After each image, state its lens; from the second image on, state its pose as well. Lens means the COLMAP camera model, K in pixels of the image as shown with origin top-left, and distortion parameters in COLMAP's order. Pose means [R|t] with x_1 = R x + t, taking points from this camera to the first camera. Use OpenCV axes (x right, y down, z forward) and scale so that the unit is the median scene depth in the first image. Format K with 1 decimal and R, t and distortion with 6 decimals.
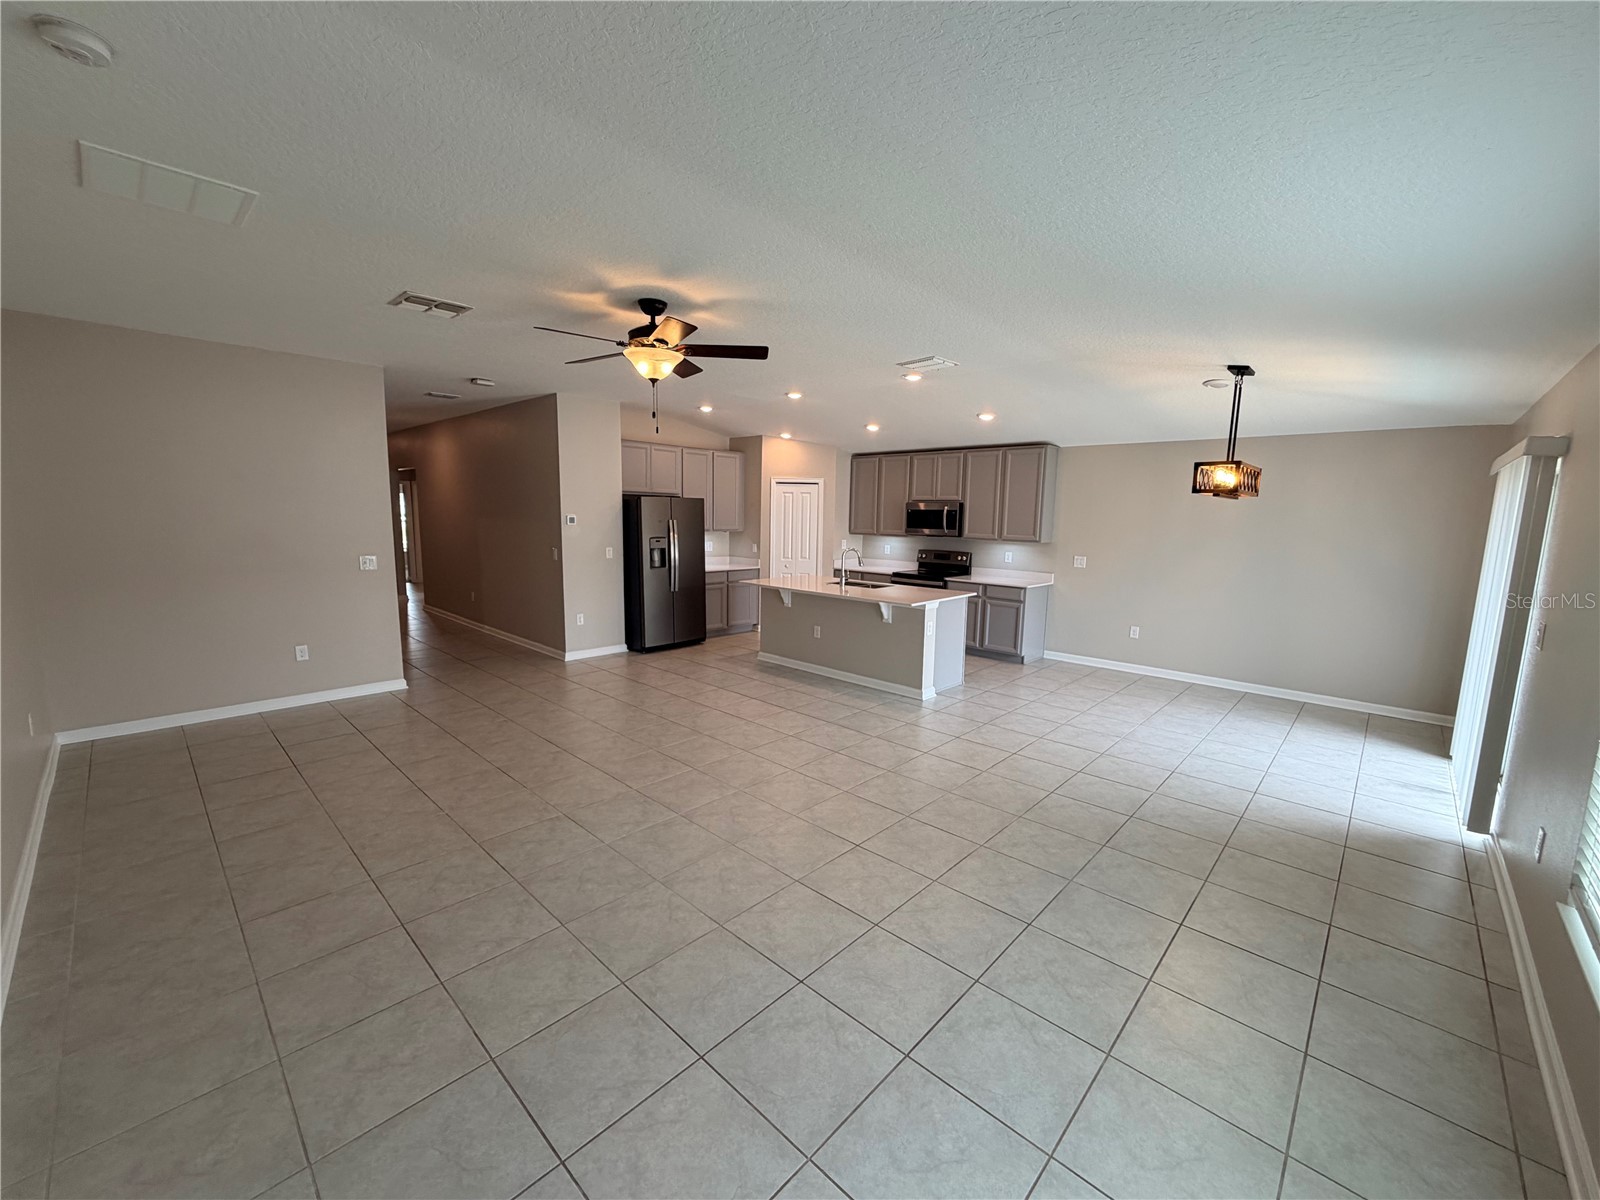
lens RADIAL K [[638.6, 0, 798.0], [0, 638.6, 597.7], [0, 0, 1]] dist [0.000124, -0.000426]
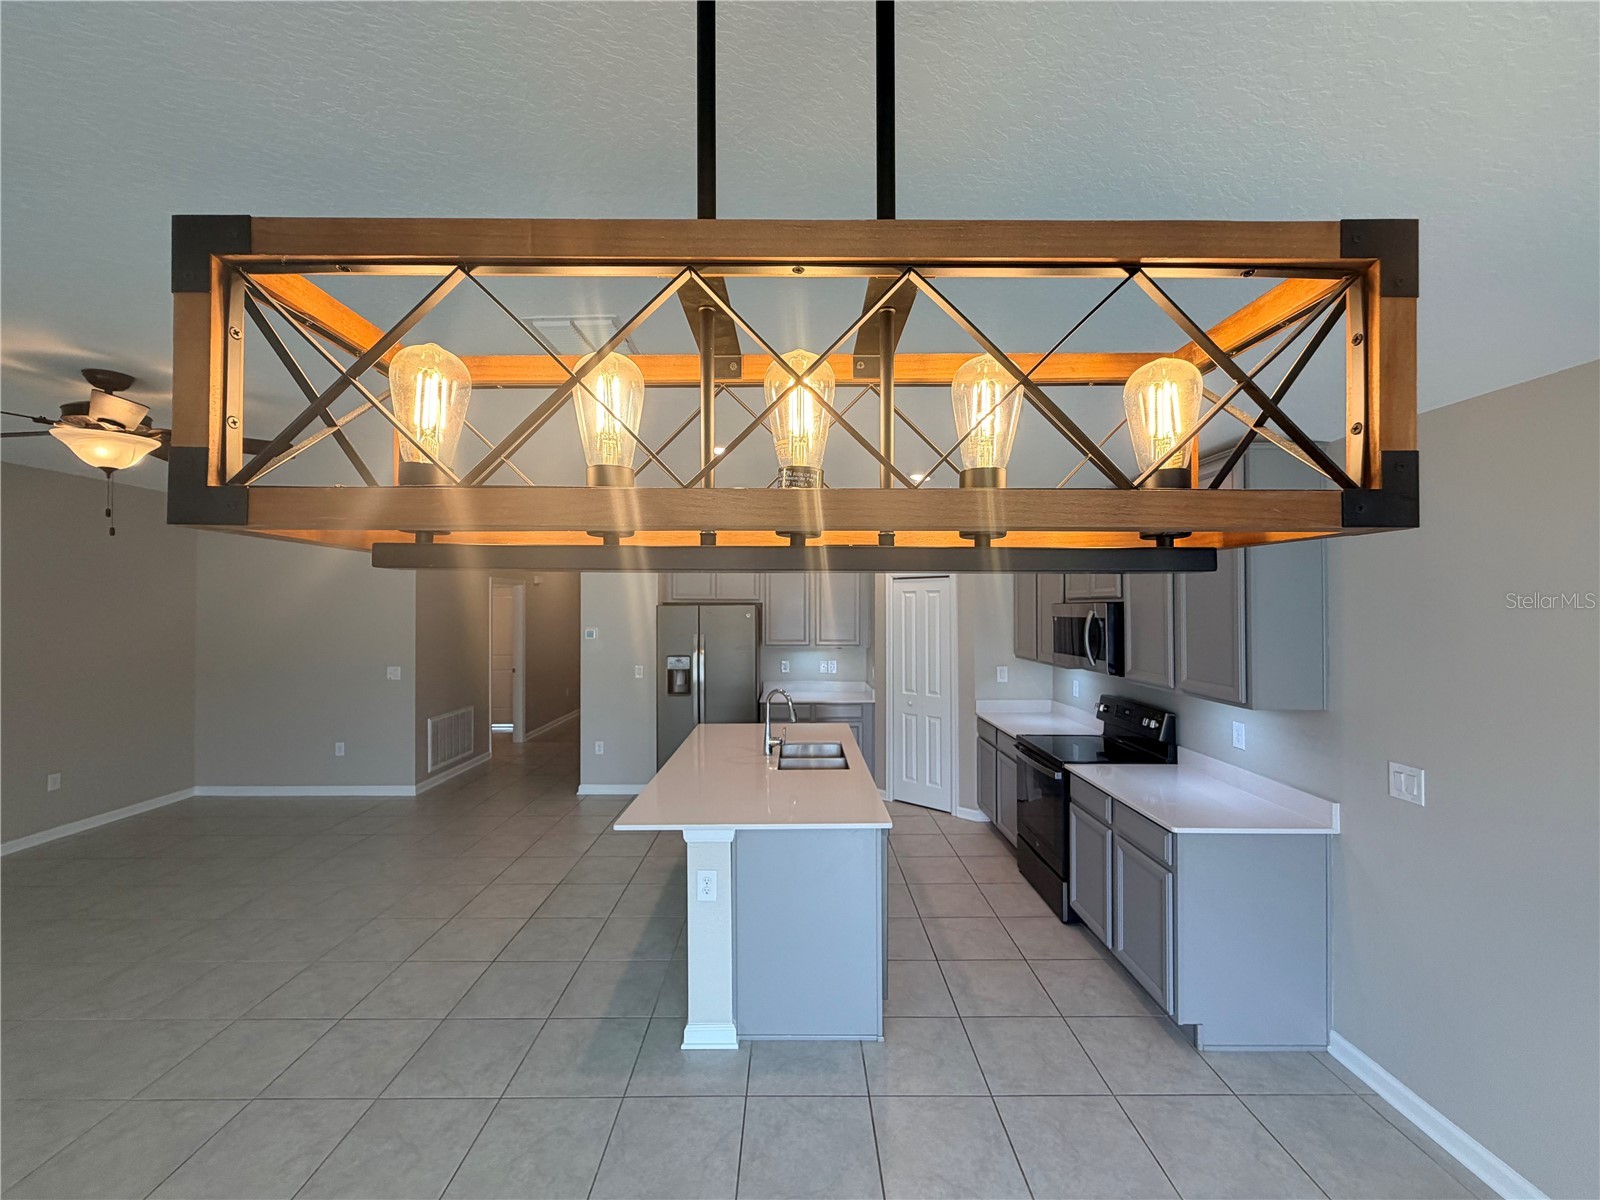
lens RADIAL K [[638.6, 0, 797.7], [0, 638.6, 599.2], [0, 0, 1]] dist [0.000124, -0.000426]
pose [[0.690524, -0.027617, -0.722782, 0.473706], [-0.083597, 0.989527, -0.117675, -0.085443], [0.718462, 0.141680, 0.680984, 0.573882]]
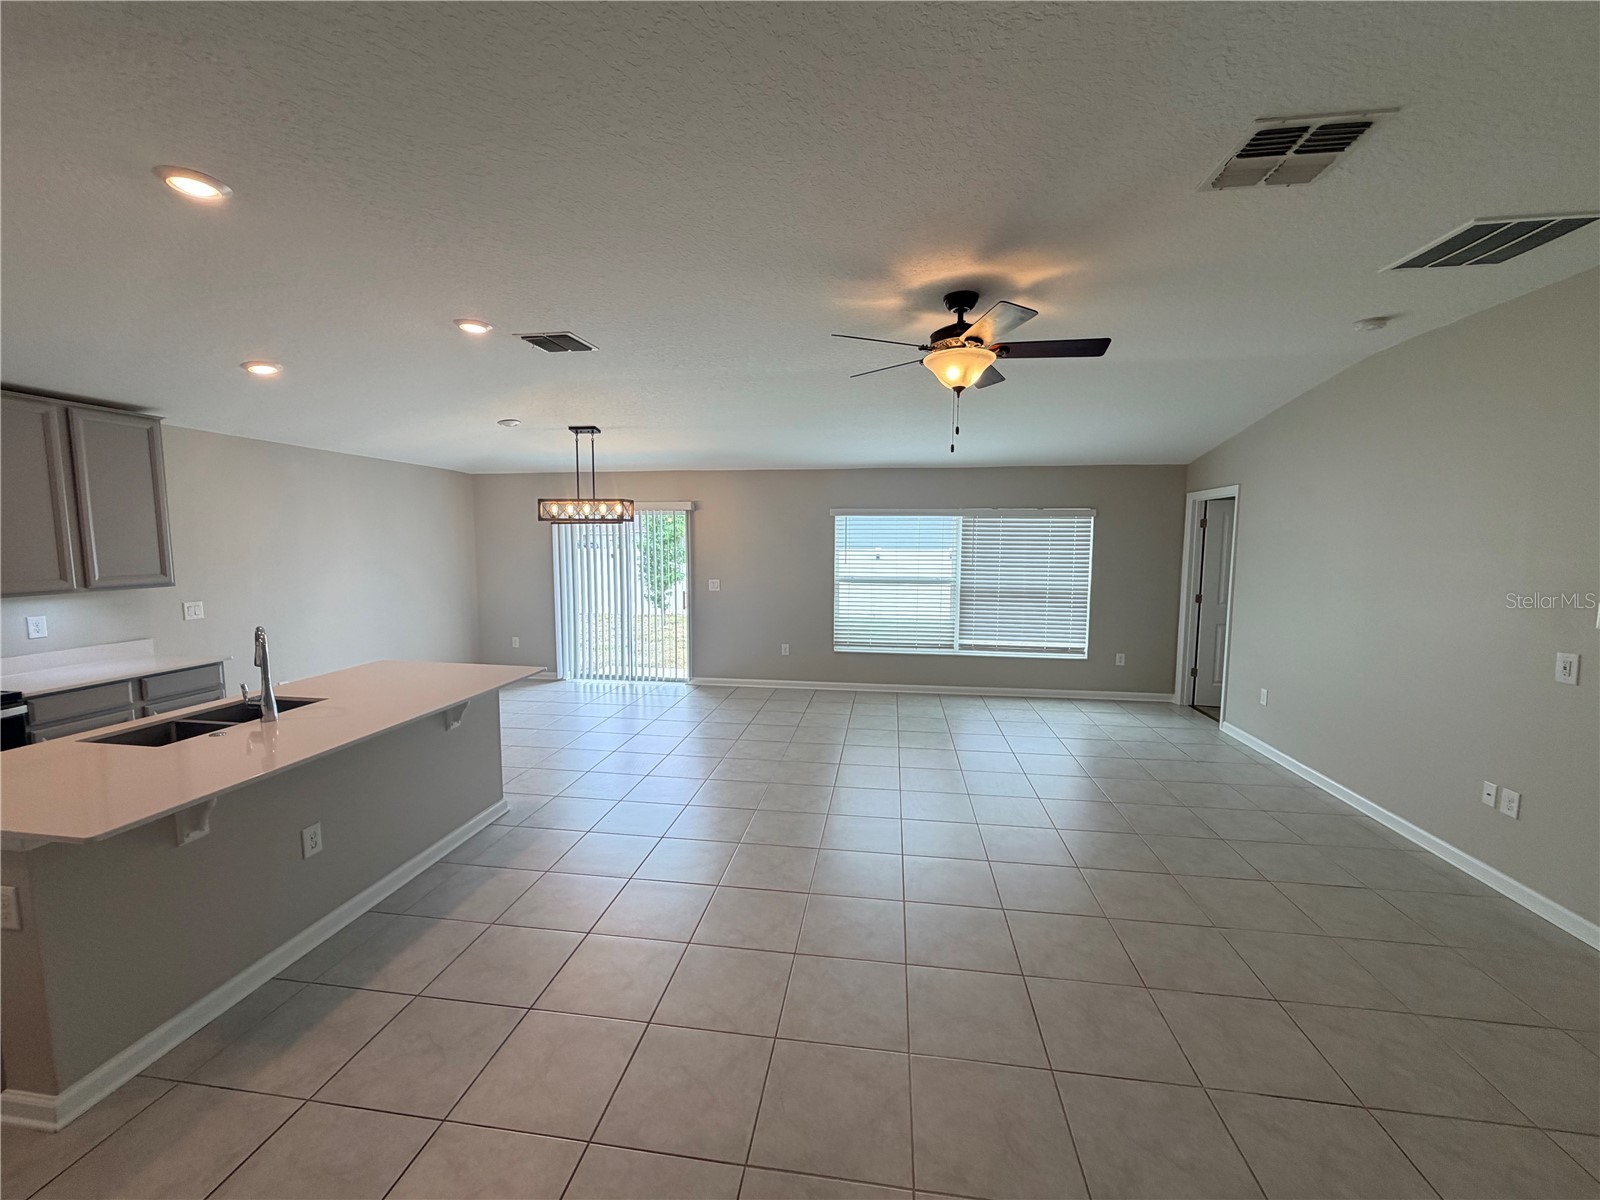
lens RADIAL K [[638.6, 0, 797.2], [0, 638.6, 600.2], [0, 0, 1]] dist [0.000124, -0.000426]
pose [[-0.574243, -0.098097, 0.812786, -0.422726], [0.096369, 0.977794, 0.186099, -0.129318], [-0.812993, 0.185193, -0.552038, 0.880428]]
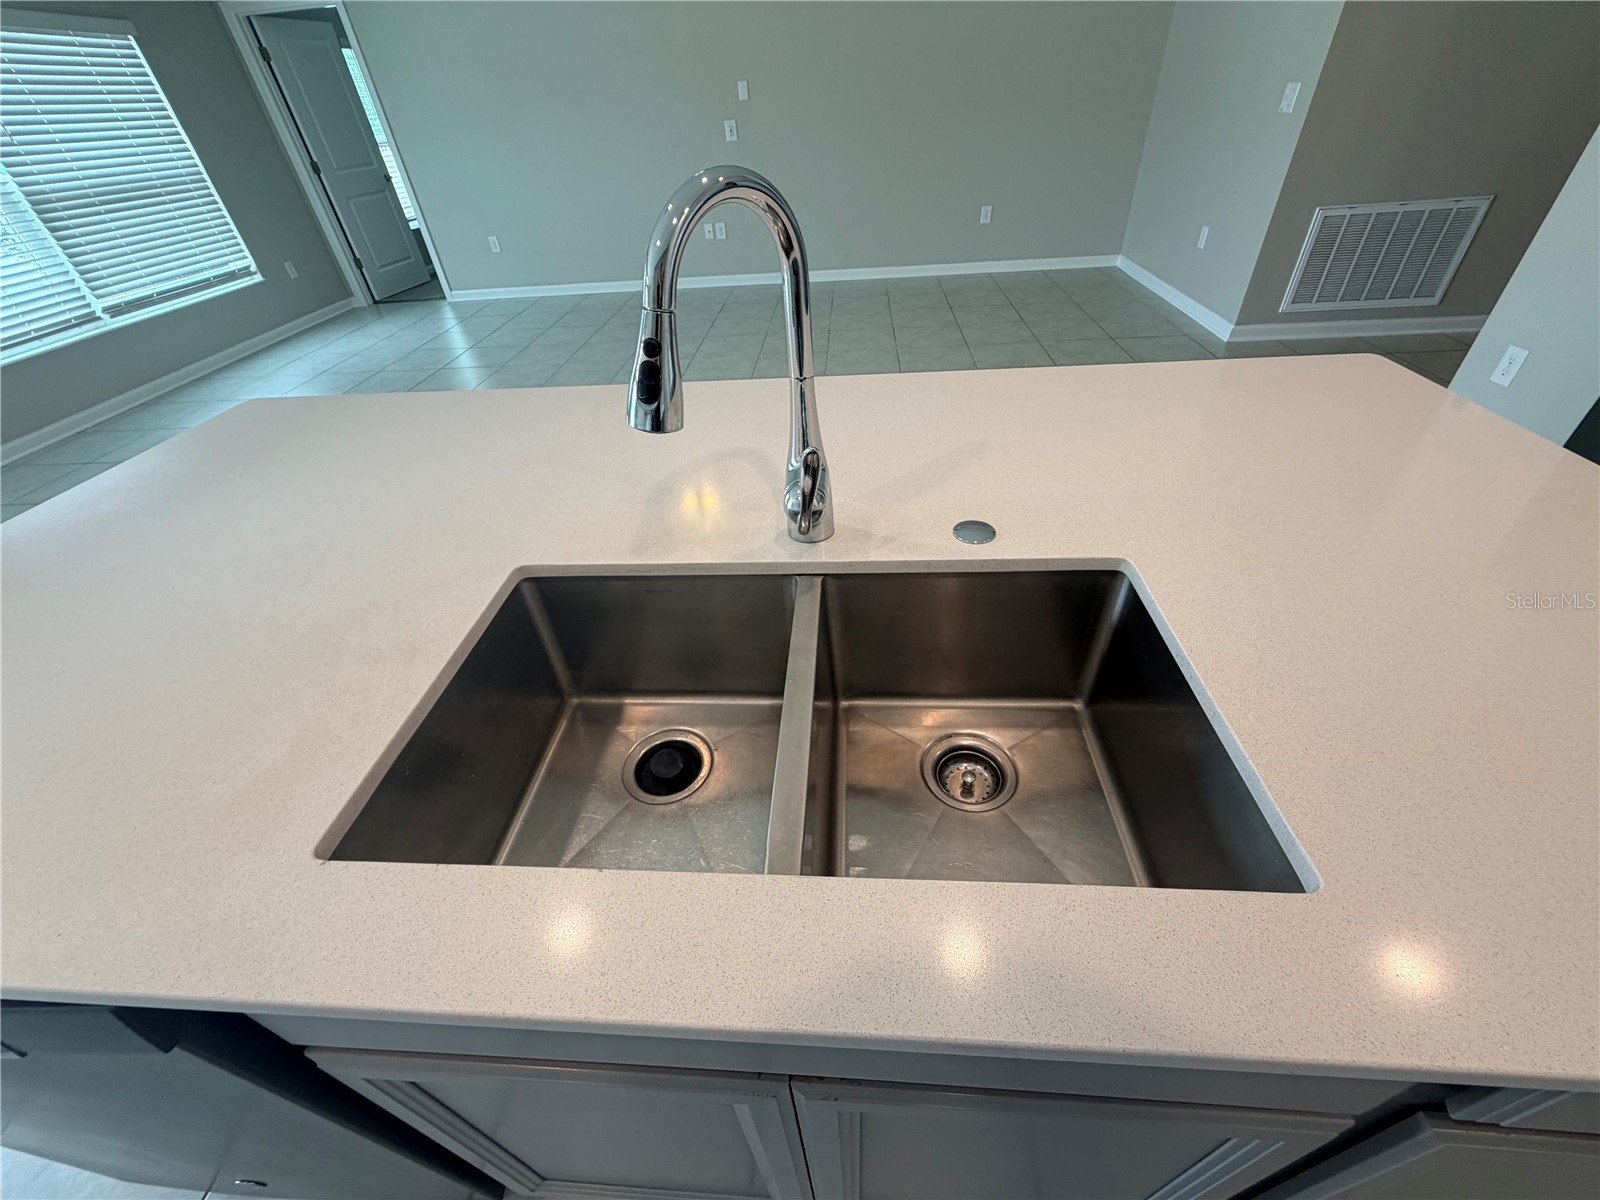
lens RADIAL K [[638.6, 0, 797.6], [0, 638.6, 601.1], [0, 0, 1]] dist [0.000124, -0.000426]
pose [[-0.769628, 0.423038, -0.478237, 0.127840], [-0.034911, 0.720008, 0.693087, -0.088040], [0.637537, 0.550115, -0.539370, 1.006799]]
